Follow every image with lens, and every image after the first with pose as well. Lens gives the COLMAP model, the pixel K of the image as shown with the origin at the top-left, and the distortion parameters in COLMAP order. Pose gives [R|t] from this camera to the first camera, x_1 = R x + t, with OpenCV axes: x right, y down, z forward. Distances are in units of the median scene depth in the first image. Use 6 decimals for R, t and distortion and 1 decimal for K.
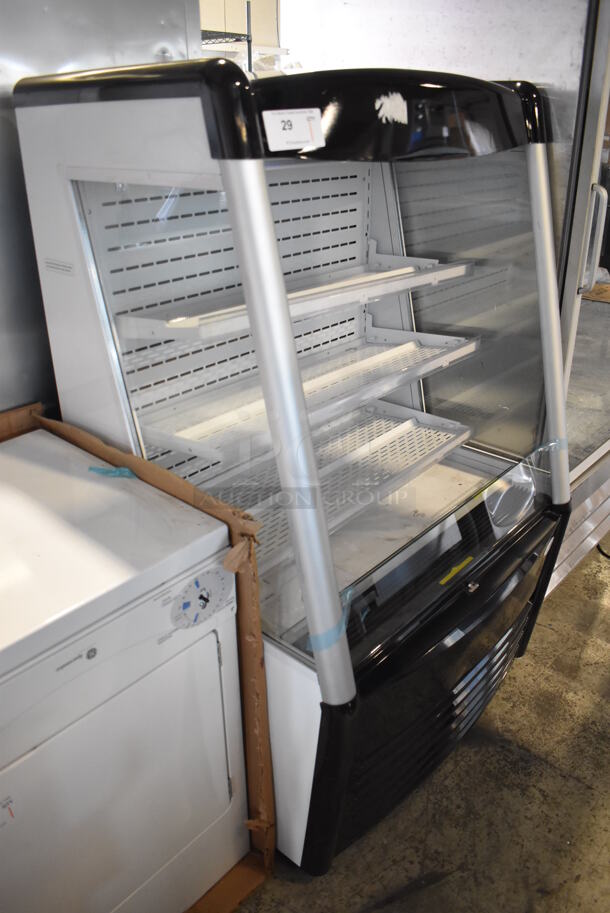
lens RADIAL K [[707.8, 0, 312.3], [0, 707.8, 459.5], [0, 0, 1]] dist [-0.089677, 0.006133]
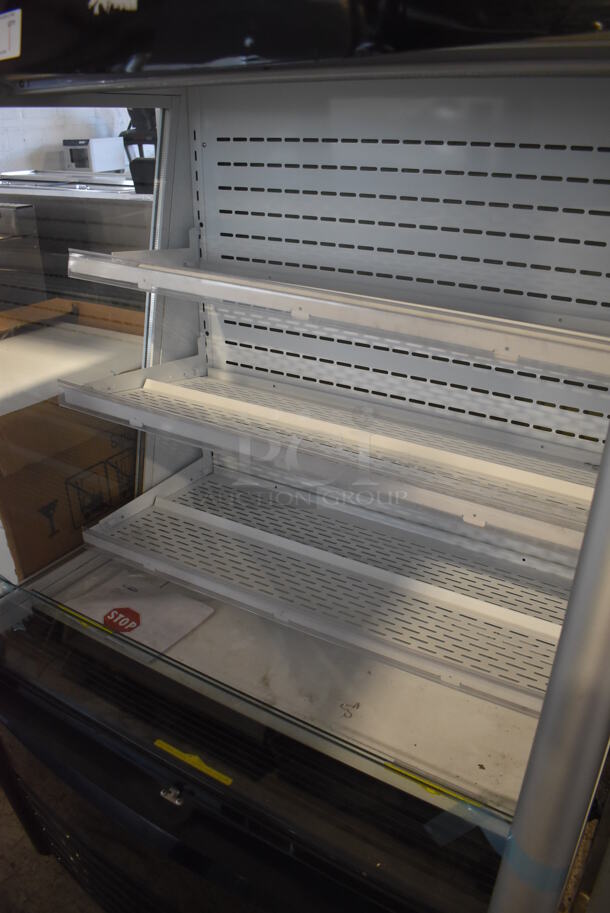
lens RADIAL K [[707.8, 0, 312.3], [0, 707.8, 459.5], [0, 0, 1]] dist [-0.089677, 0.006133]
pose [[0.169012, 0.433170, -0.885324, 0.648749], [-0.442578, 0.835949, 0.324522, -0.309928], [0.880659, 0.336977, 0.332996, 0.800256]]
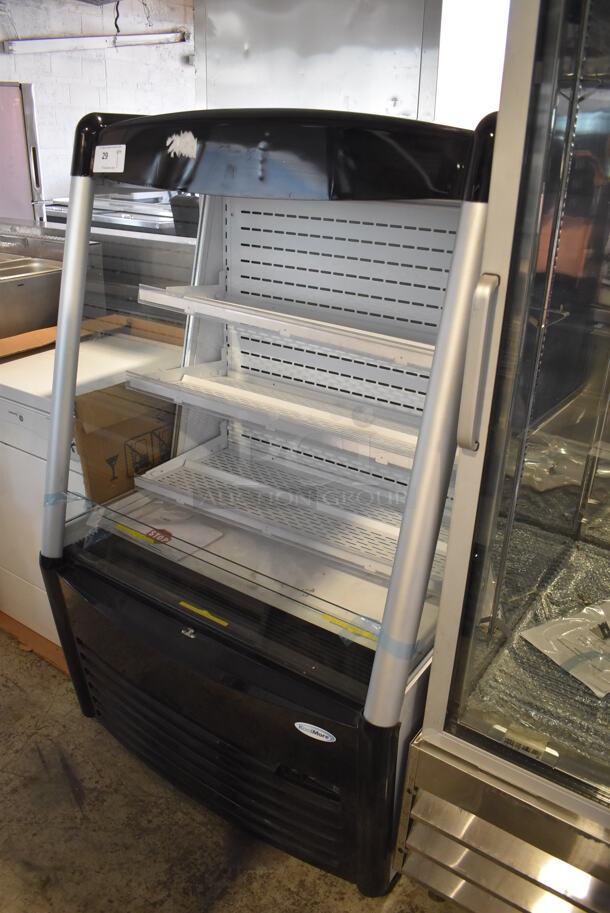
lens RADIAL K [[707.8, 0, 312.3], [0, 707.8, 459.5], [0, 0, 1]] dist [-0.089677, 0.006133]
pose [[0.126082, 0.412373, -0.902248, 1.010156], [-0.473081, 0.824418, 0.310691, -0.389652], [0.871950, 0.387664, 0.299031, 0.759159]]
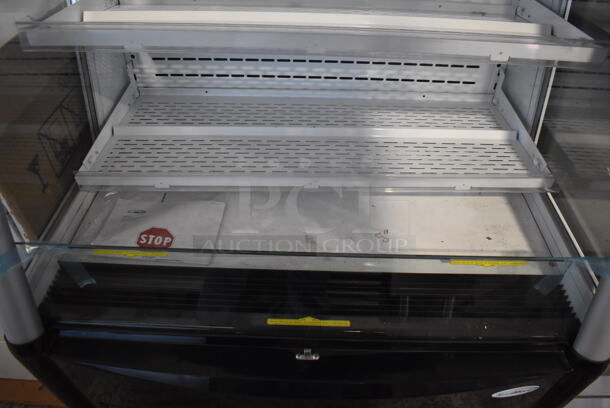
lens RADIAL K [[472.9, 0, 305.1], [0, 472.9, 199.5], [0, 0, 1]] dist [-0.089677, 0.006133]
pose [[0.640949, 0.515493, -0.568728, 0.413162], [-0.355800, 0.856053, 0.374940, -0.131989], [0.680140, -0.037964, 0.732099, 0.647480]]
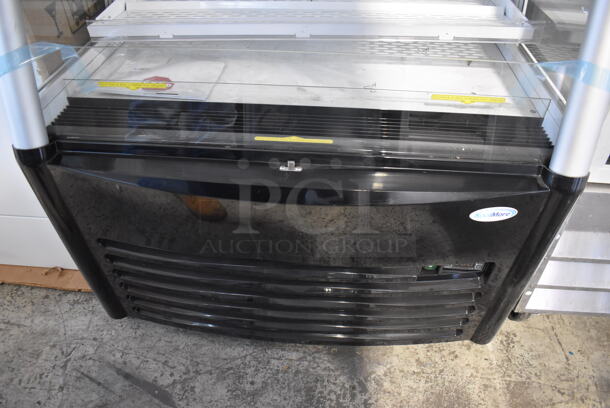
lens RADIAL K [[472.9, 0, 305.1], [0, 472.9, 199.5], [0, 0, 1]] dist [-0.089677, 0.006133]
pose [[0.601749, 0.524580, -0.602257, 0.557333], [-0.363574, 0.851317, 0.378249, 0.012722], [0.711134, -0.008646, 0.703003, 0.645865]]
